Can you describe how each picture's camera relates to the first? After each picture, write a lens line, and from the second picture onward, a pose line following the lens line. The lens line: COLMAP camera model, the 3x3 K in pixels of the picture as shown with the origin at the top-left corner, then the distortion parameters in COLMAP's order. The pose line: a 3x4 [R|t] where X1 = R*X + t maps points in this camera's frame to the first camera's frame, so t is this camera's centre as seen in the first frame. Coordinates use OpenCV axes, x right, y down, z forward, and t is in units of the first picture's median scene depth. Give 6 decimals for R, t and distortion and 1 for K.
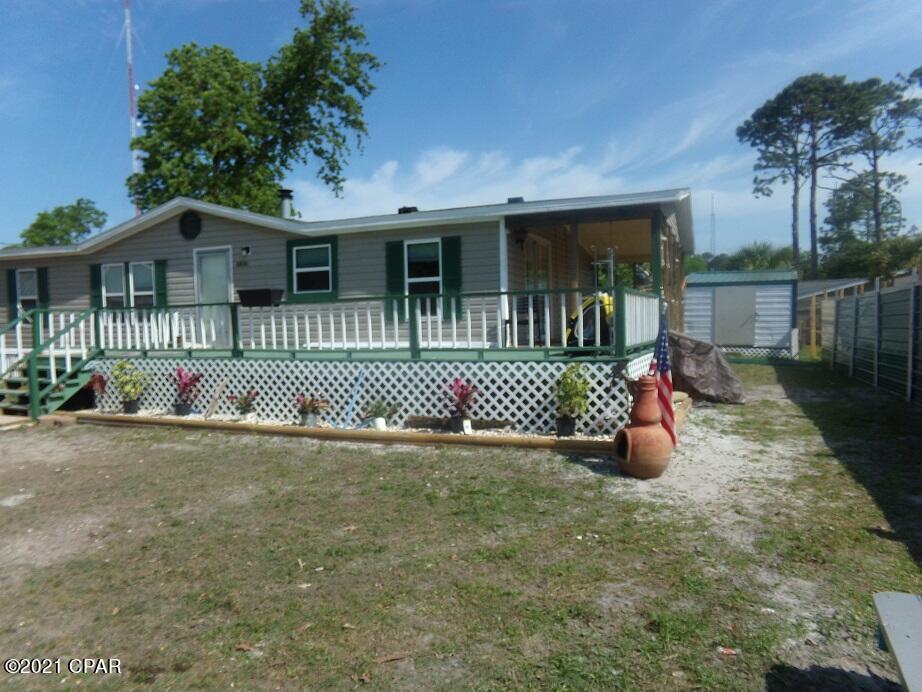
lens RADIAL K [[585.2, 0, 460.8], [0, 585.2, 344.8], [0, 0, 1]] dist [-0.003355, -0.001433]
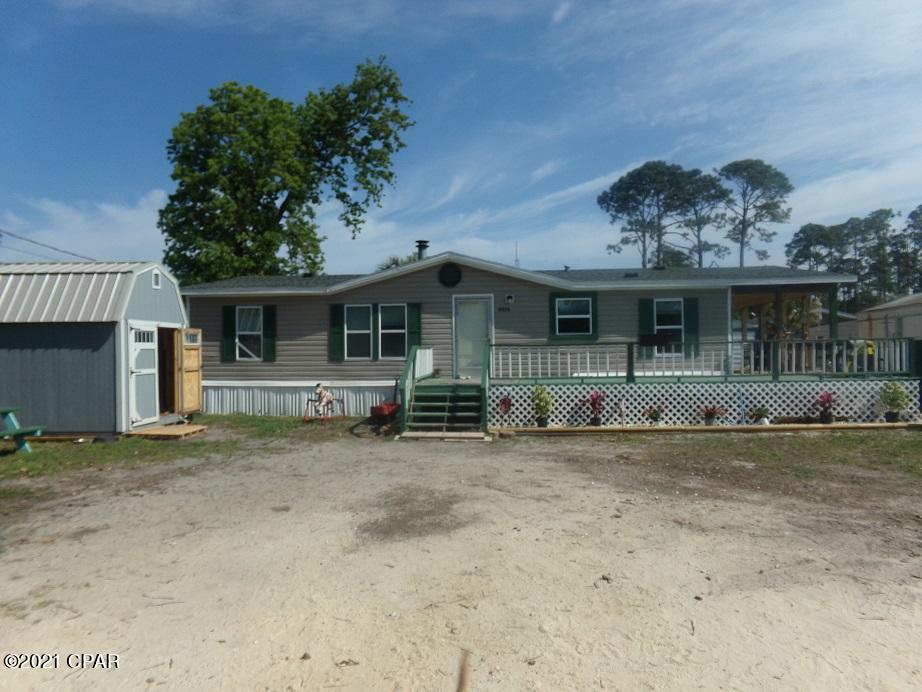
lens RADIAL K [[585.2, 0, 461.4], [0, 585.2, 349.9], [0, 0, 1]] dist [-0.003355, -0.001433]
pose [[0.943393, 0.006048, 0.331623, -0.896390], [0.010176, 0.998835, -0.047166, 0.004108], [-0.331522, 0.047871, 0.942232, -0.137567]]
